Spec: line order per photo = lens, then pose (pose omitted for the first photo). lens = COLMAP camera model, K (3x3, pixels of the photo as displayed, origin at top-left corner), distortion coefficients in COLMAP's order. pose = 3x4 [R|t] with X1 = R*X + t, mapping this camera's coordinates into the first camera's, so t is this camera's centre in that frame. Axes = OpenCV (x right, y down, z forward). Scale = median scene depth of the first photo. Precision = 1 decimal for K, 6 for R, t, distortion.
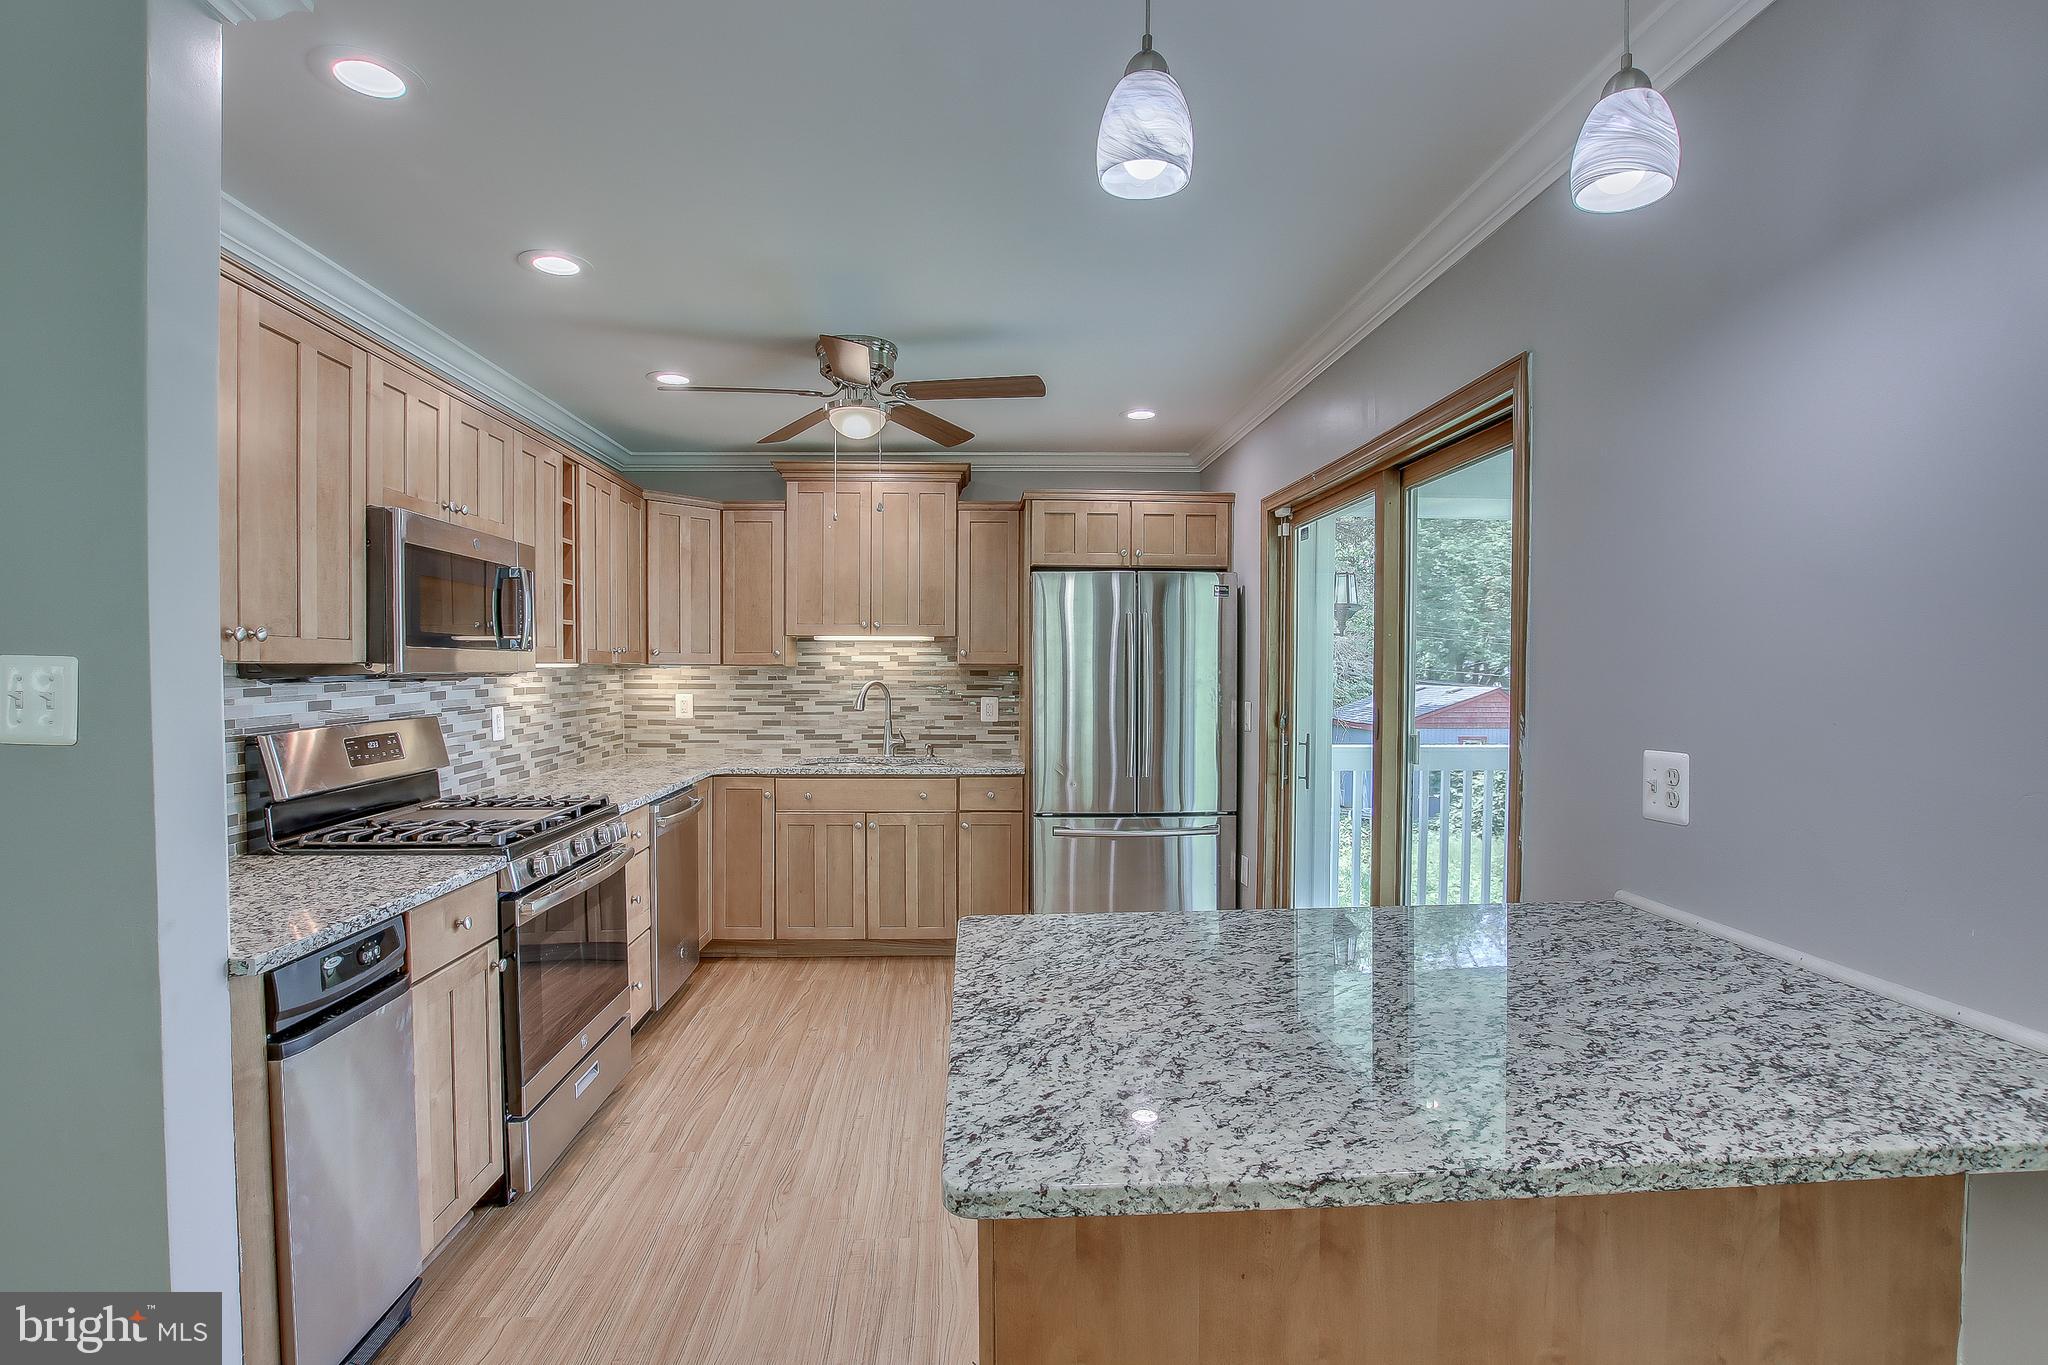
lens RADIAL K [[962.0, 0, 1021.9], [0, 962.0, 684.9], [0, 0, 1]] dist [0.000099, 0.000018]
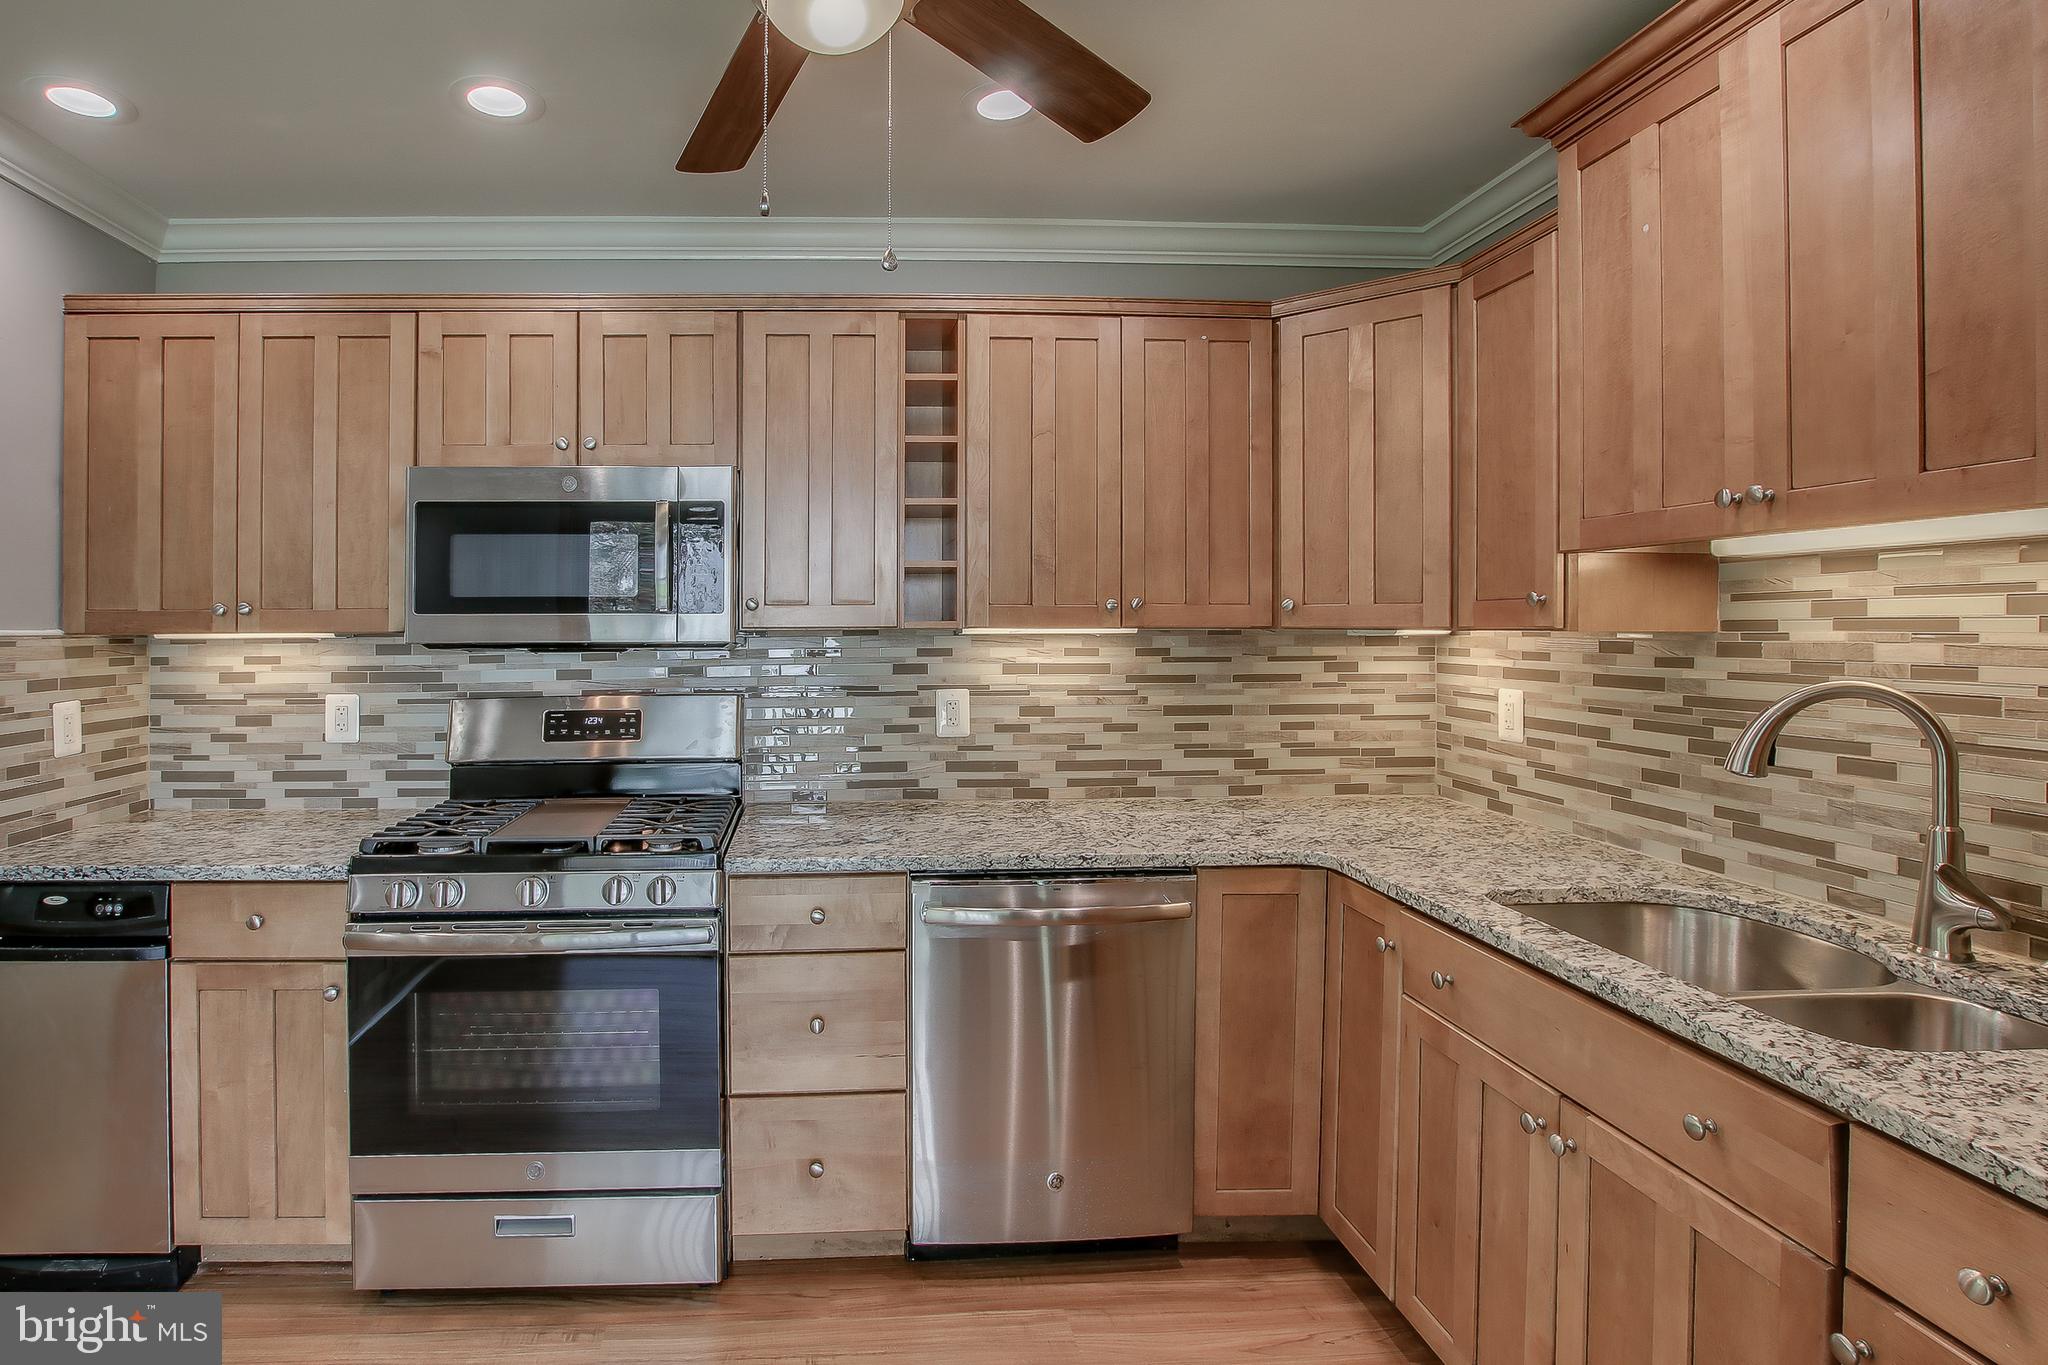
lens RADIAL K [[1087.1, 0, 1018.3], [0, 1087.1, 627.2], [0, 0, 1]] dist [-0.015038, -0.000676]
pose [[-0.020749, 0.001692, -0.999783, 0.186189], [-0.014412, 0.999894, 0.001991, -0.018578], [0.999681, 0.014450, -0.020722, 0.767101]]
